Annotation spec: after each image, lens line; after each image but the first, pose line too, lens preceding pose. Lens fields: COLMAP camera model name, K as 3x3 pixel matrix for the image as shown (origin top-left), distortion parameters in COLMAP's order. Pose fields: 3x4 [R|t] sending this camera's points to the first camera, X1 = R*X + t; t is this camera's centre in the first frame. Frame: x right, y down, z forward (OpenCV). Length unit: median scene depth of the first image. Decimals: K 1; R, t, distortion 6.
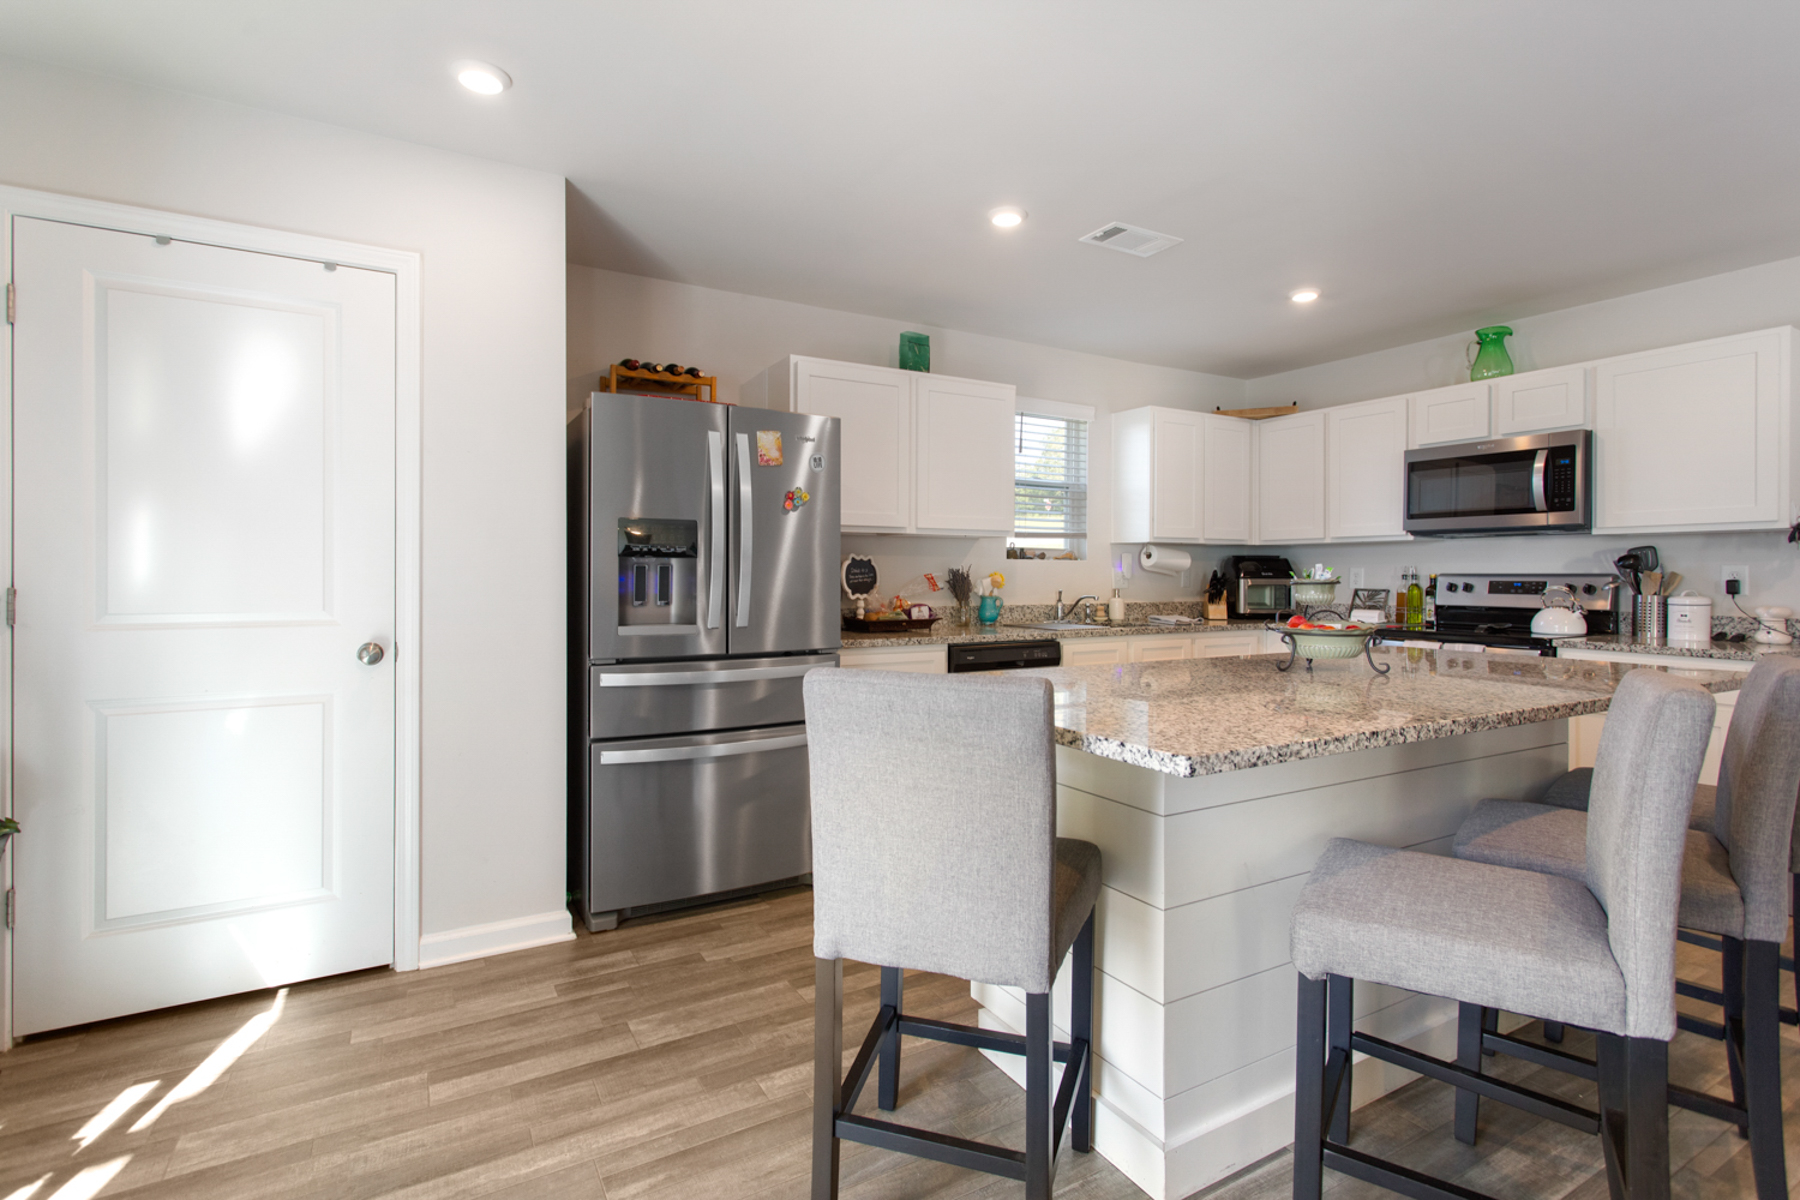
lens RADIAL K [[861.3, 0, 897.4], [0, 861.3, 579.7], [0, 0, 1]] dist [0.006529, 0.000173]
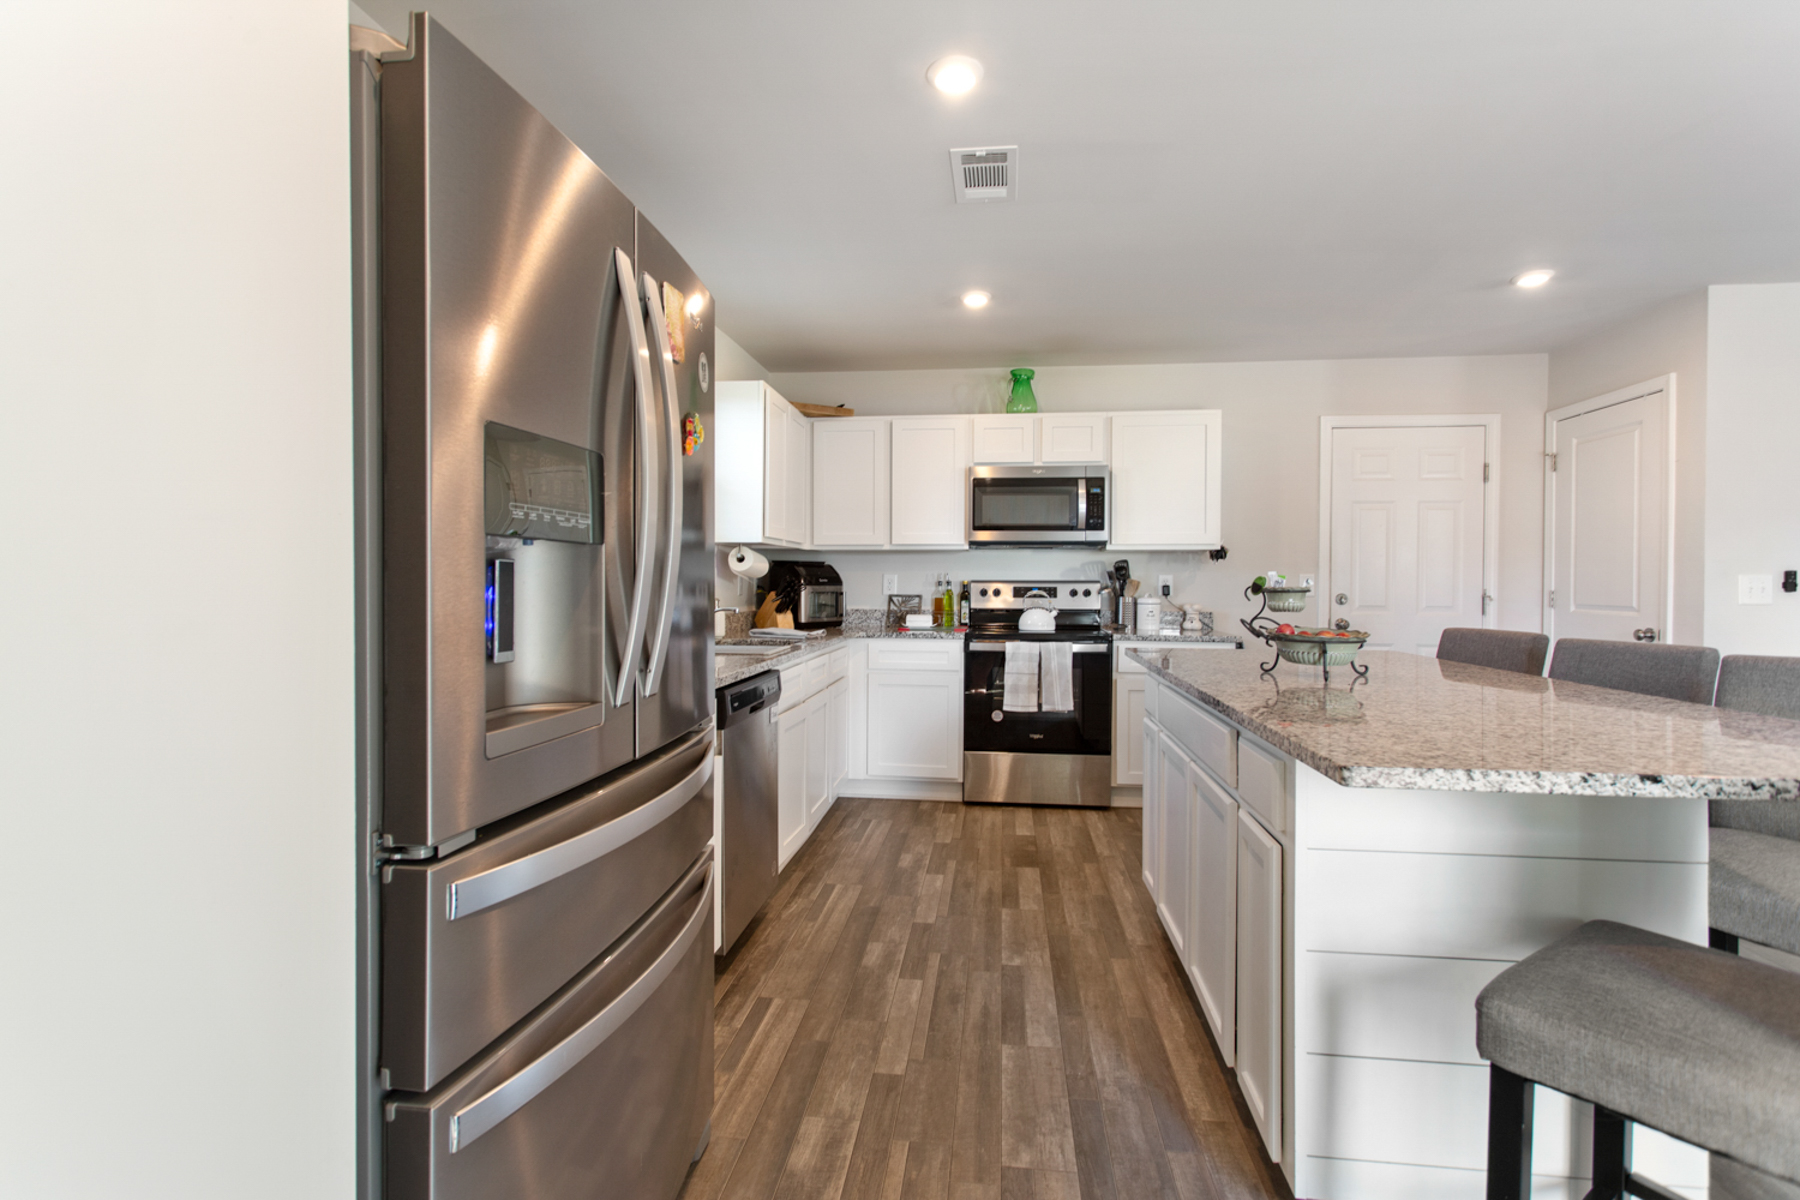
lens RADIAL K [[849.5, 0, 900.0], [0, 849.5, 600.0], [0, 0, 1]] dist [-0.000642, 0.000092]
pose [[0.600405, -0.017824, 0.799497, -0.313904], [0.004078, 0.999807, 0.019227, -0.003336], [-0.799685, -0.008284, 0.600362, 0.417344]]
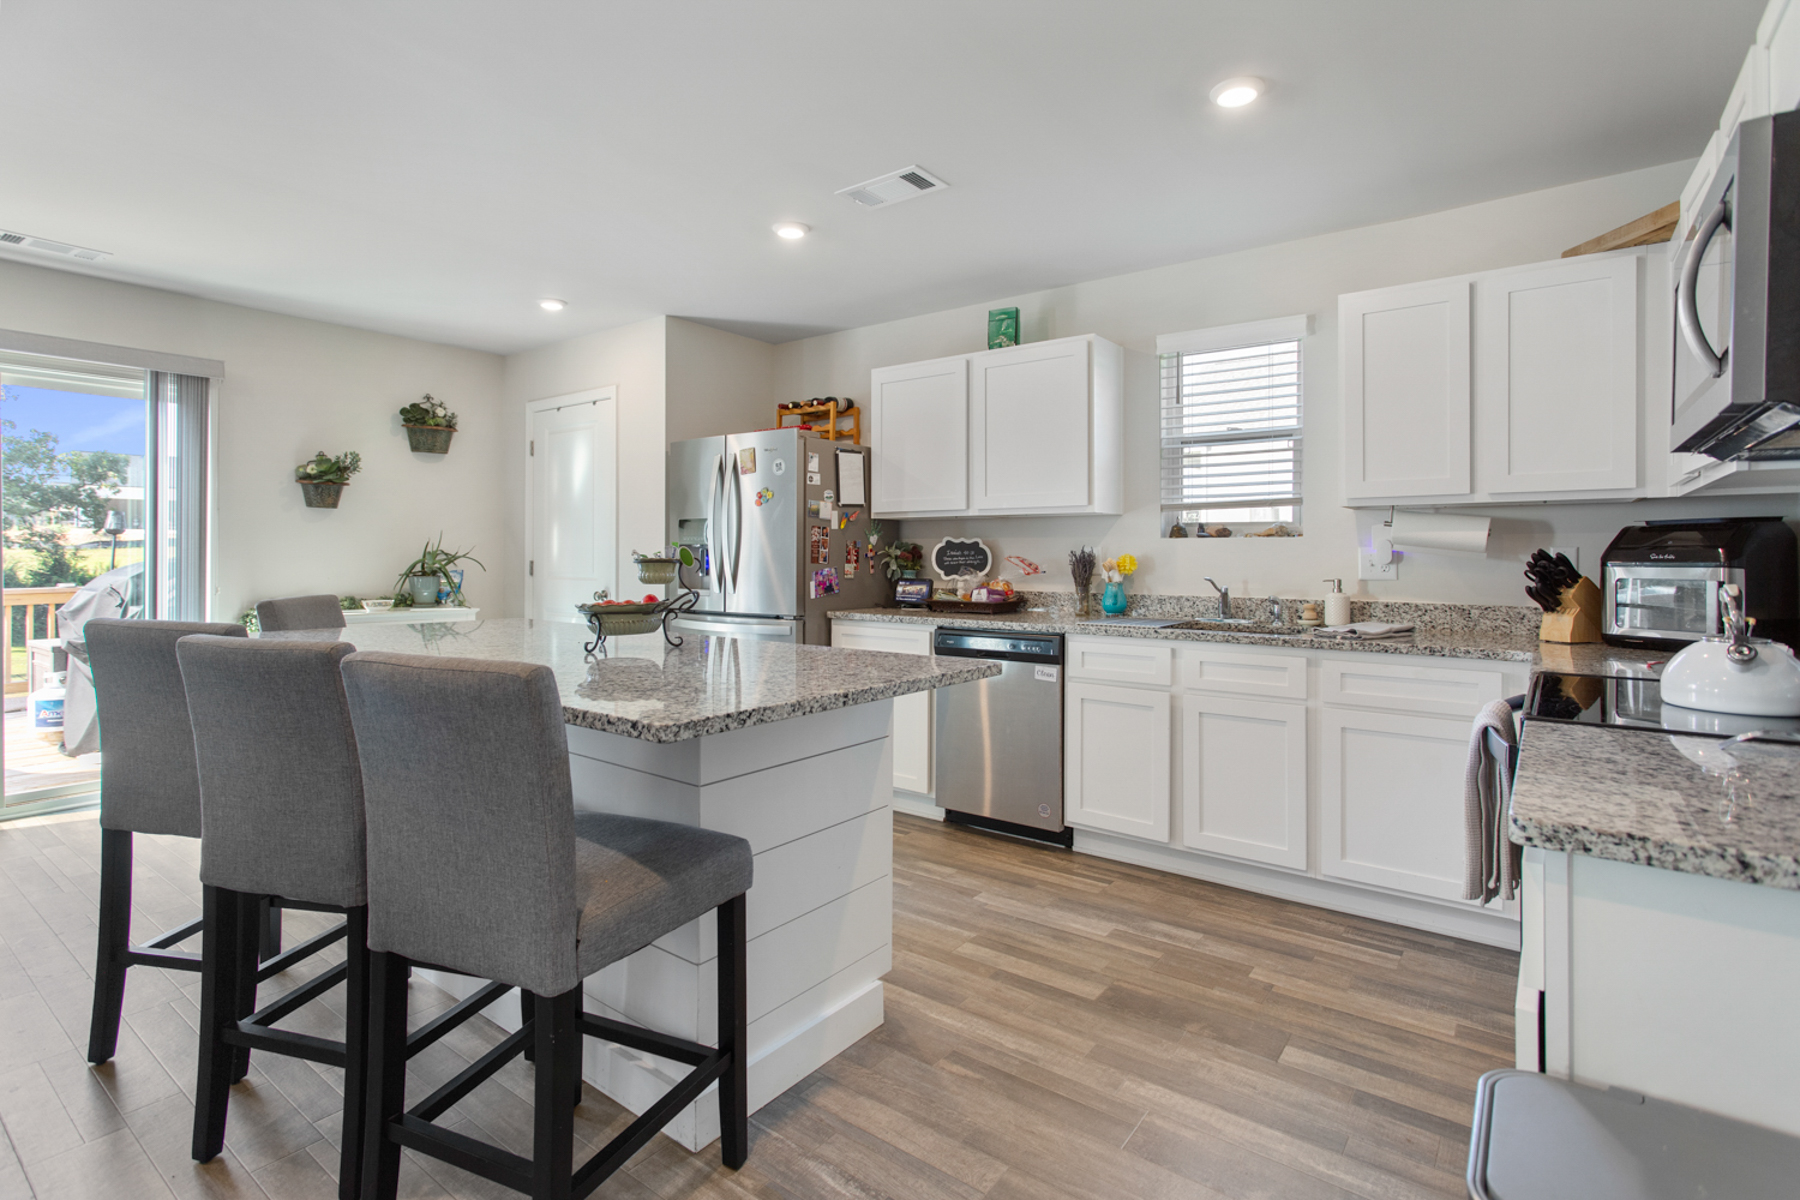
lens RADIAL K [[868.5, 0, 888.5], [0, 868.5, 562.1], [0, 0, 1]] dist [0.002656, 0.000744]
pose [[0.384952, 0.006062, -0.922917, 0.812913], [-0.009214, 0.999954, 0.002725, -0.001394], [0.922891, 0.007455, 0.384990, 0.469091]]
